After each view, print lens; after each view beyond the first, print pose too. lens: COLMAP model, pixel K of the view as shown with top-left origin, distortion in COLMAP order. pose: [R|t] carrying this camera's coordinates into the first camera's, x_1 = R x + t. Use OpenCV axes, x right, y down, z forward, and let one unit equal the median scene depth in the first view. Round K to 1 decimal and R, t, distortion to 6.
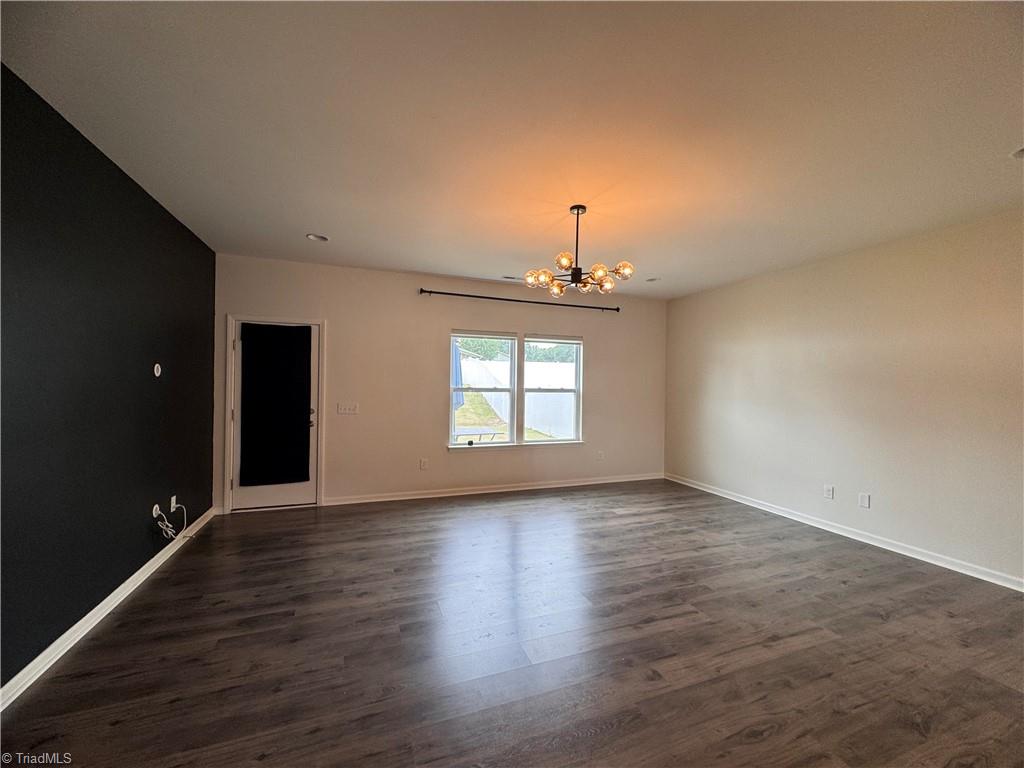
lens RADIAL K [[405.6, 0, 510.0], [0, 405.6, 383.3], [0, 0, 1]] dist [-0.004920, 0.000965]
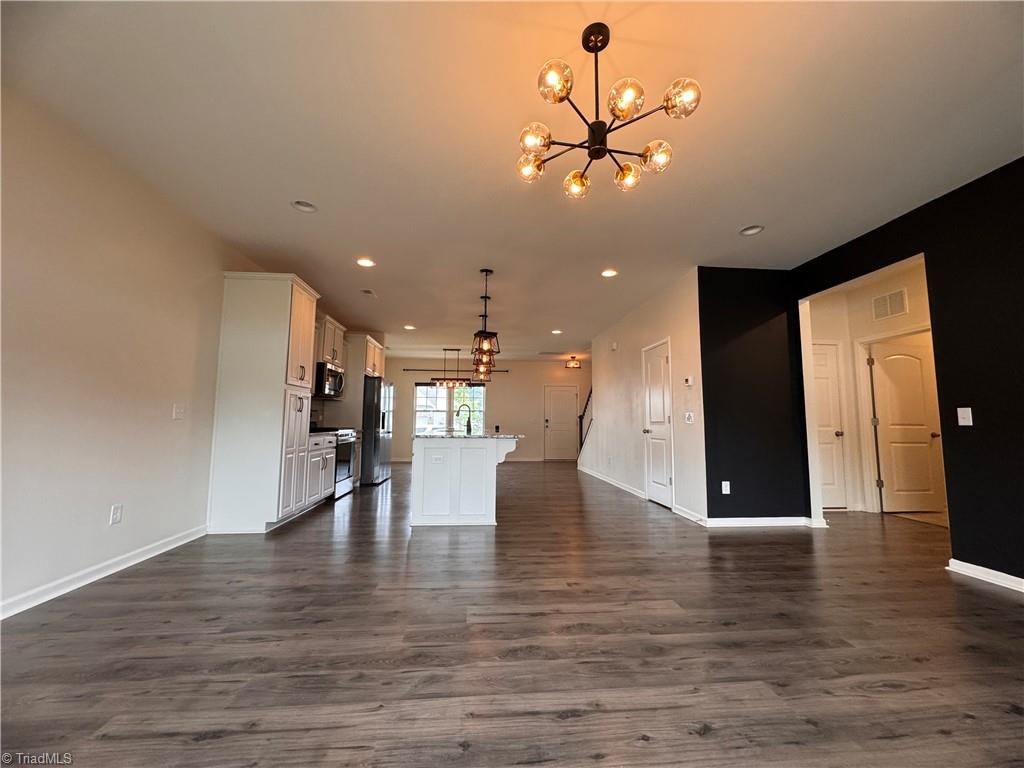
lens RADIAL K [[405.6, 0, 514.8], [0, 405.6, 384.6], [0, 0, 1]] dist [-0.004920, 0.000965]
pose [[-0.967490, 0.001777, 0.252903, 0.127442], [-0.021029, 0.995947, -0.087445, 0.125355], [-0.252033, -0.089920, -0.963532, 1.461713]]
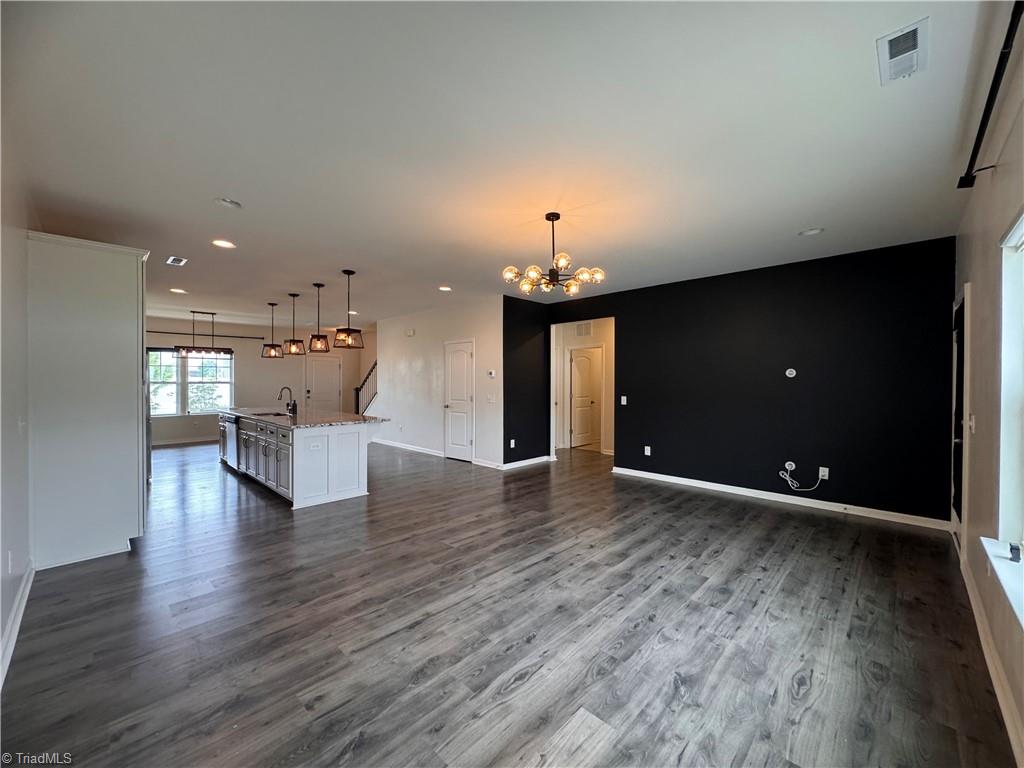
lens RADIAL K [[405.6, 0, 512.6], [0, 405.6, 383.7], [0, 0, 1]] dist [-0.004920, 0.000965]
pose [[-0.898398, -0.013970, -0.438959, 0.694995], [-0.016865, 0.999854, 0.002696, 0.021901], [0.438858, 0.009825, -0.898503, 1.824418]]
